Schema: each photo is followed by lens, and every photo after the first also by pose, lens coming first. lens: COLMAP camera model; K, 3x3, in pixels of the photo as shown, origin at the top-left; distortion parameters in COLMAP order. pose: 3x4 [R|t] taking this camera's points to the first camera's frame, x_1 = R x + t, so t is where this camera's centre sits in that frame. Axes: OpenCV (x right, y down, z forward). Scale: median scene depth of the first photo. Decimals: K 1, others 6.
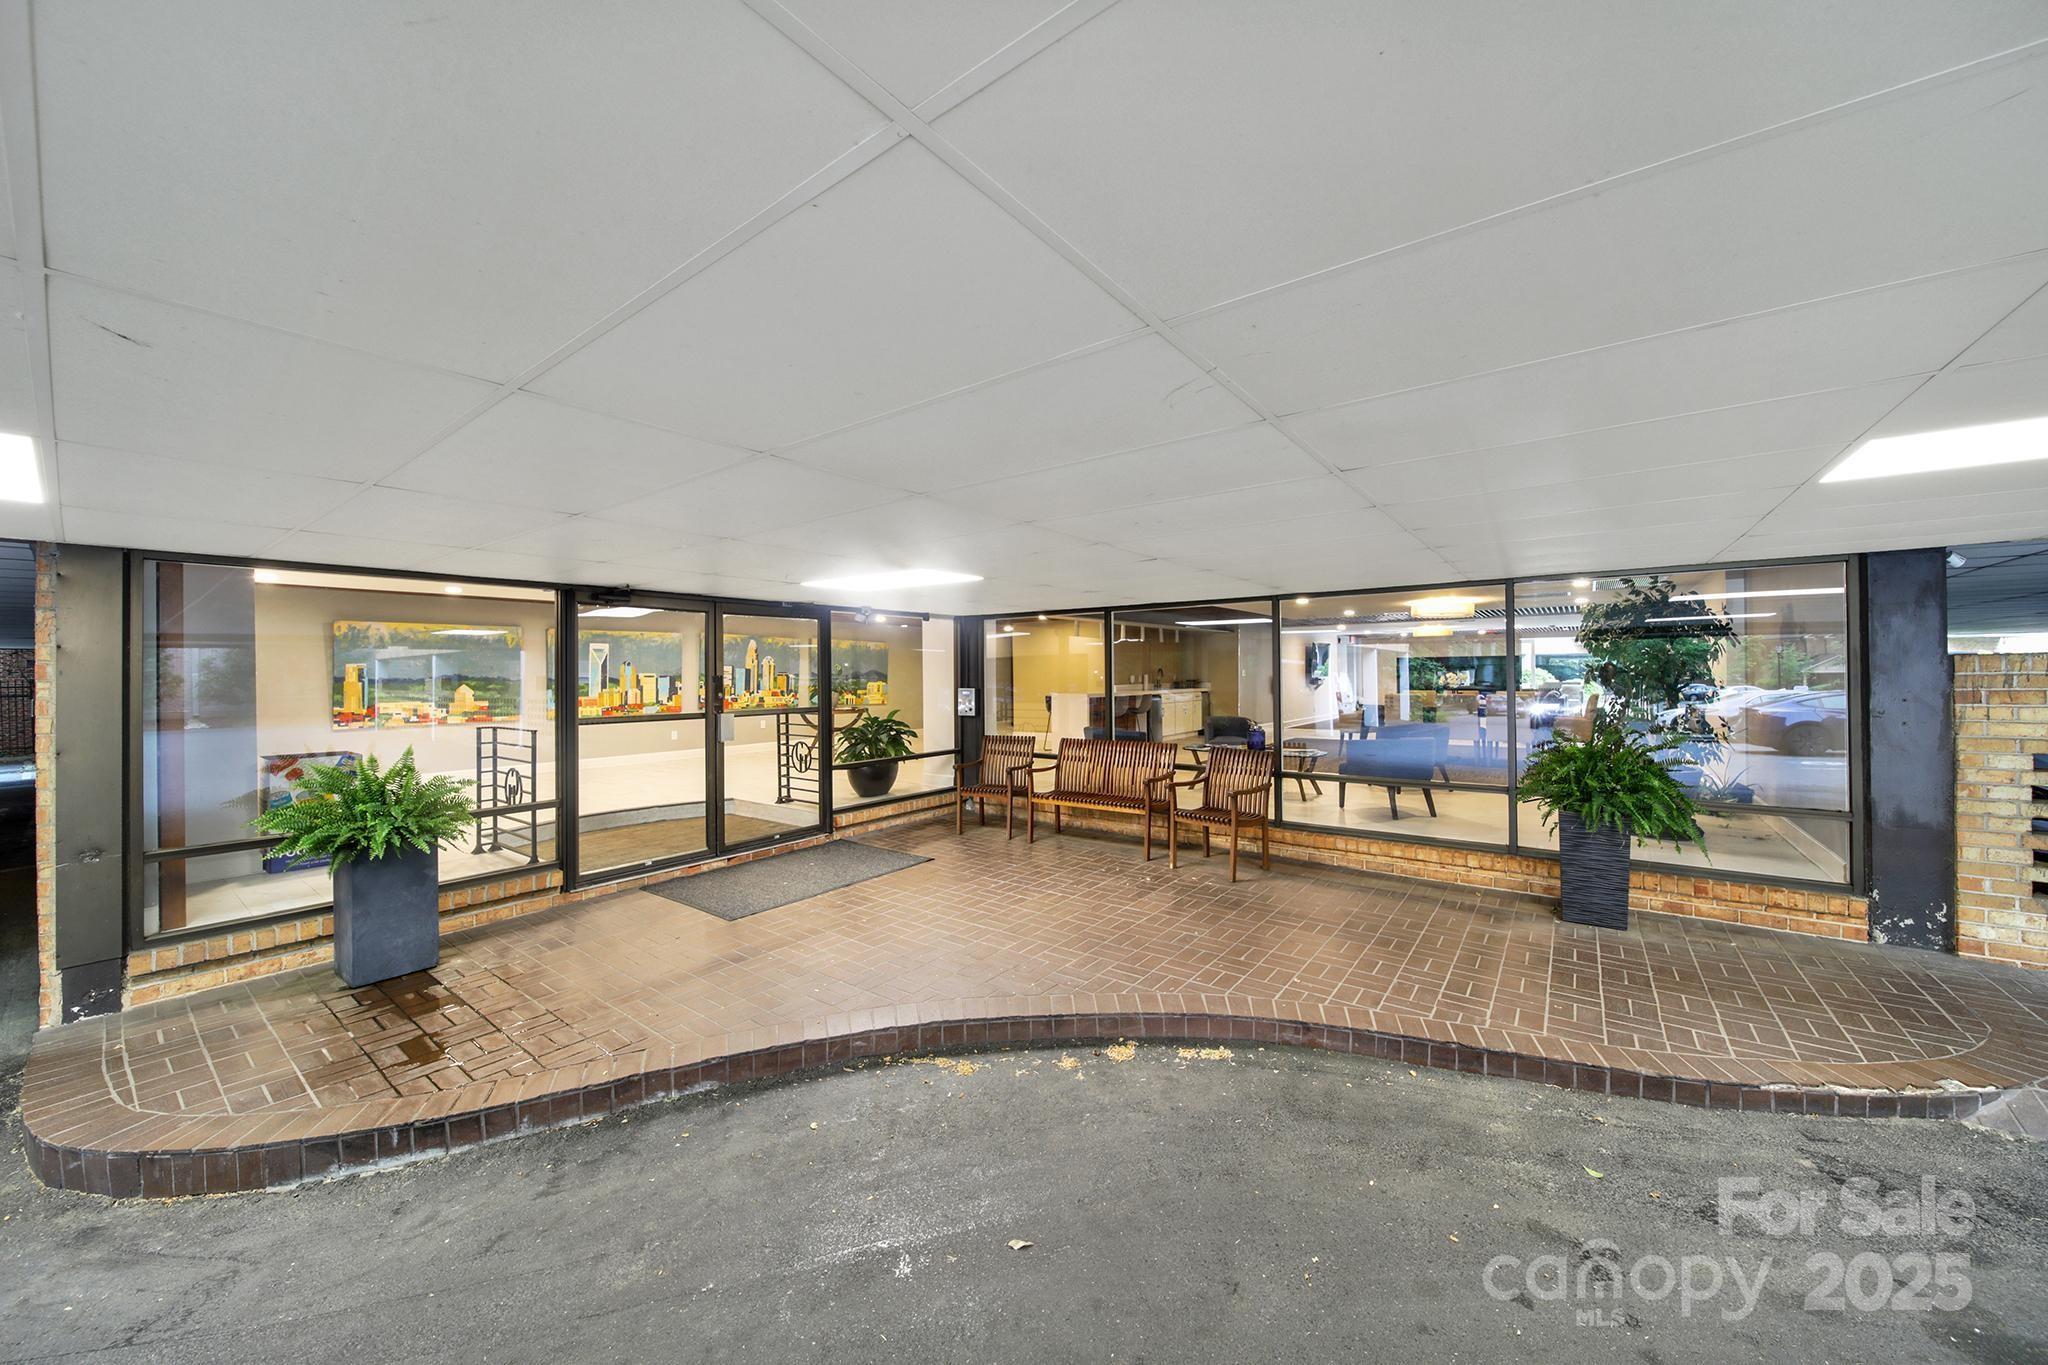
lens RADIAL K [[751.8, 0, 1021.4], [0, 751.8, 673.7], [0, 0, 1]] dist [-0.002151, -0.000157]
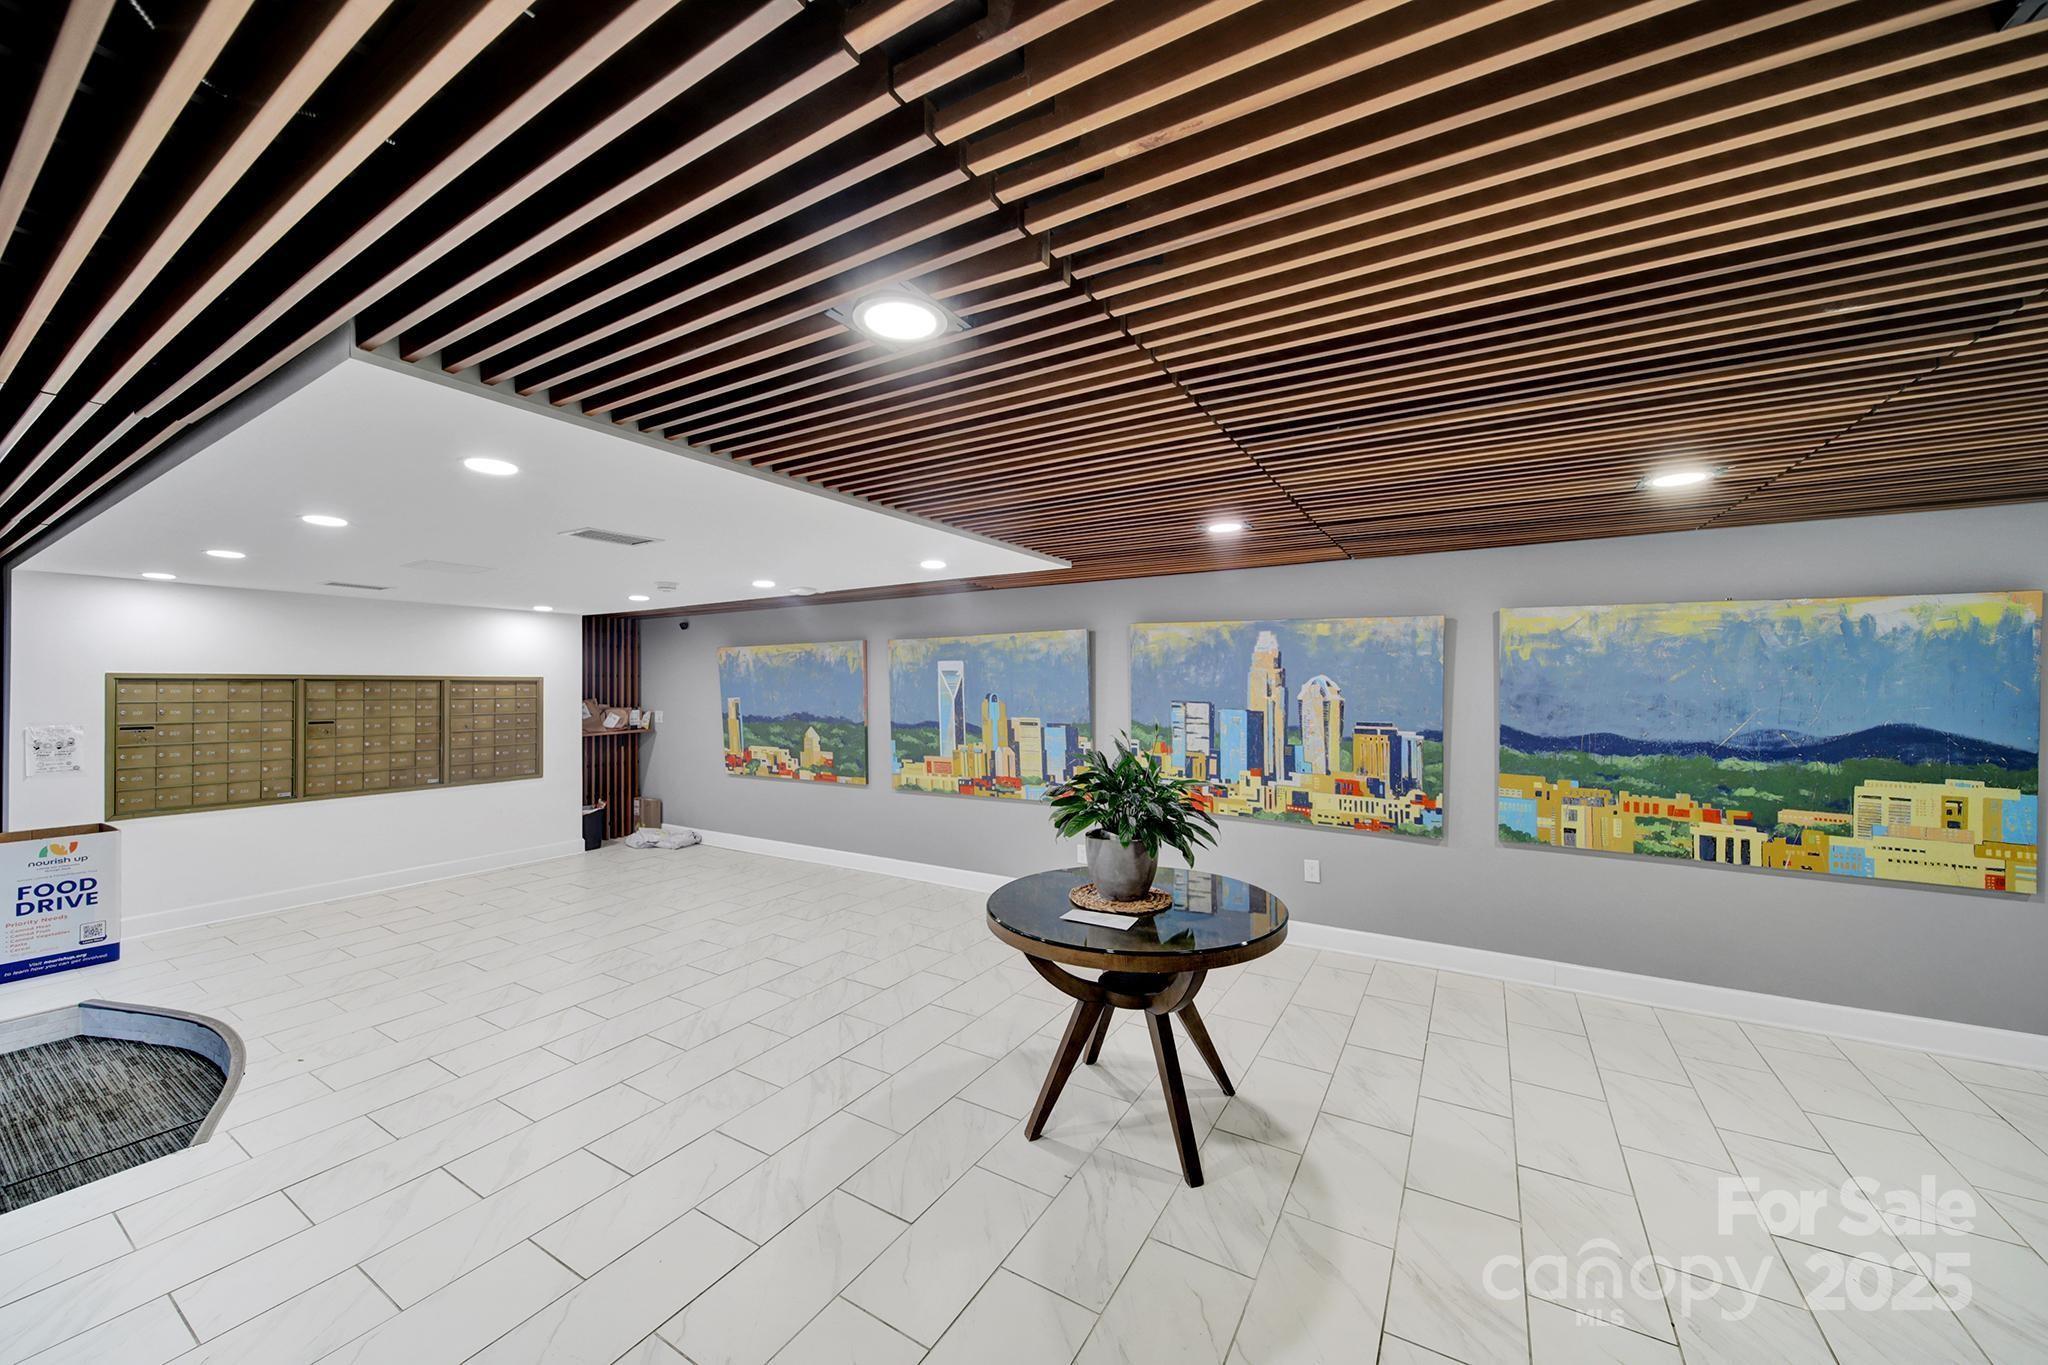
lens RADIAL K [[751.8, 0, 1022.6], [0, 751.8, 682.8], [0, 0, 1]] dist [-0.002151, -0.000157]
pose [[0.104145, -0.000180, -0.994562, -0.011707], [0.000197, 1.000000, -0.000160, -0.022944], [0.994562, -0.000179, 0.104145, 0.955641]]
